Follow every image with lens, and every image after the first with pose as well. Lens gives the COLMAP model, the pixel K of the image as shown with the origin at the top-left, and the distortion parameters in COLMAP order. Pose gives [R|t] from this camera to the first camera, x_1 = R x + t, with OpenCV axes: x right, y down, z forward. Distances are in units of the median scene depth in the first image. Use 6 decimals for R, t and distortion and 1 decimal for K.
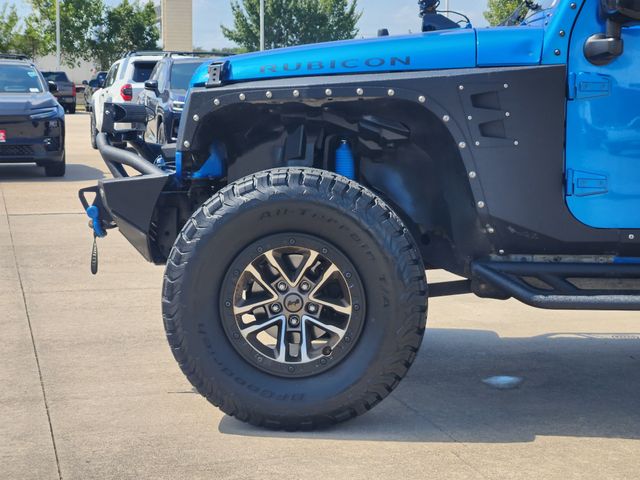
lens RADIAL K [[1299.7, 0, 312.2], [0, 1299.7, 239.5], [0, 0, 1]] dist [-0.795663, 8.417647]
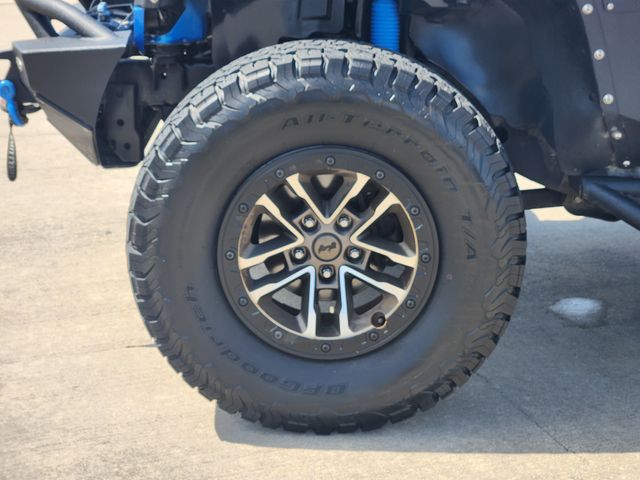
lens RADIAL K [[1299.7, 0, 312.2], [0, 1299.7, 239.5], [0, 0, 1]] dist [-0.795663, 8.417647]
pose [[0.996141, -0.017474, 0.086010, -0.079734], [0.000679, 0.981484, 0.191542, -0.083242], [-0.087765, -0.190744, 0.977709, 0.353930]]
